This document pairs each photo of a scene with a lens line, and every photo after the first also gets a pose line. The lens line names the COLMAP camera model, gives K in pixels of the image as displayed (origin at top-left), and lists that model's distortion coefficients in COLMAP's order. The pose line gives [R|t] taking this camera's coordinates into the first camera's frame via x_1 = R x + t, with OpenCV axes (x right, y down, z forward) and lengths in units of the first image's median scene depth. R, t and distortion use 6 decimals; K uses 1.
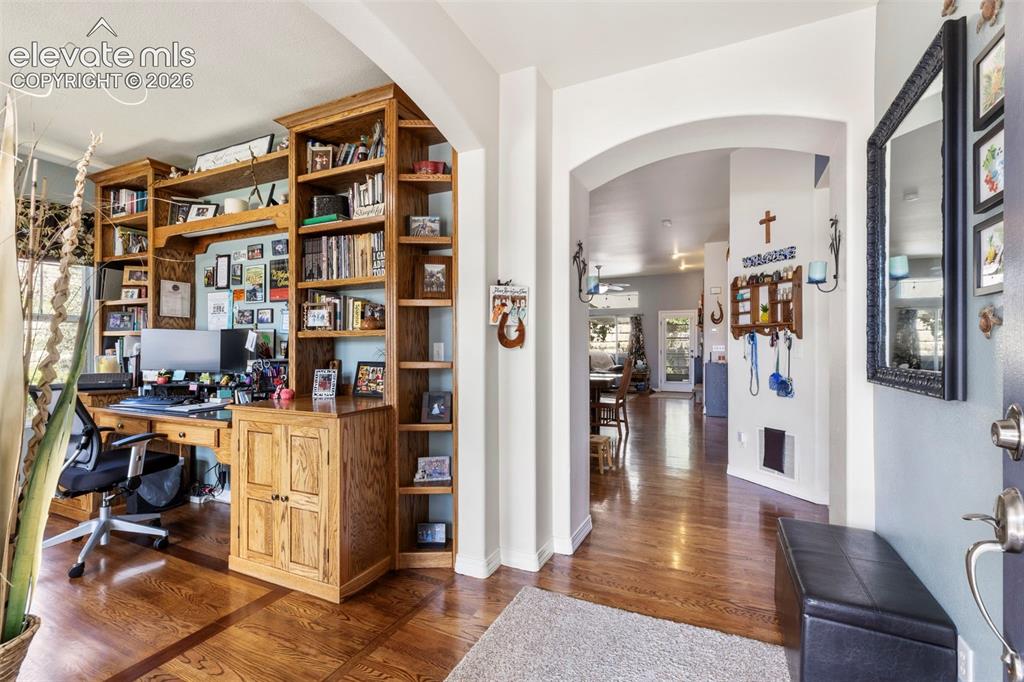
lens RADIAL K [[432.4, 0, 542.0], [0, 432.4, 342.3], [0, 0, 1]] dist [-0.001062, -0.000022]
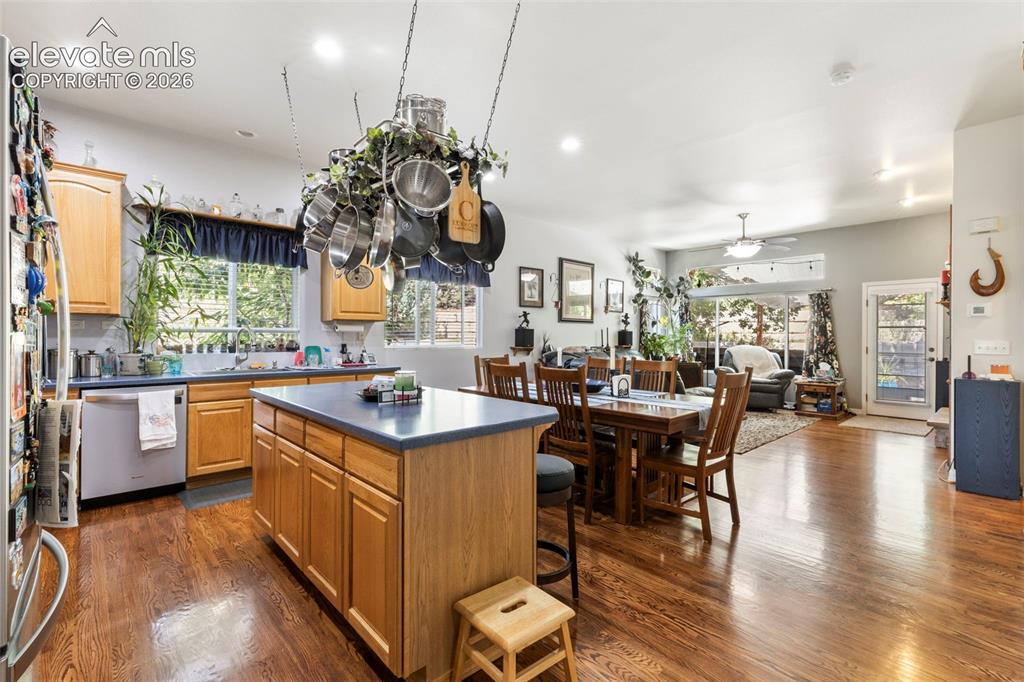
lens RADIAL K [[469.9, 0, 510.6], [0, 469.9, 332.6], [0, 0, 1]] dist [-0.001666, -0.000362]
pose [[0.915970, 0.007888, -0.401168, 0.083013], [-0.006965, 0.999969, 0.003757, -0.001468], [0.401185, -0.000647, 0.915997, 0.200224]]
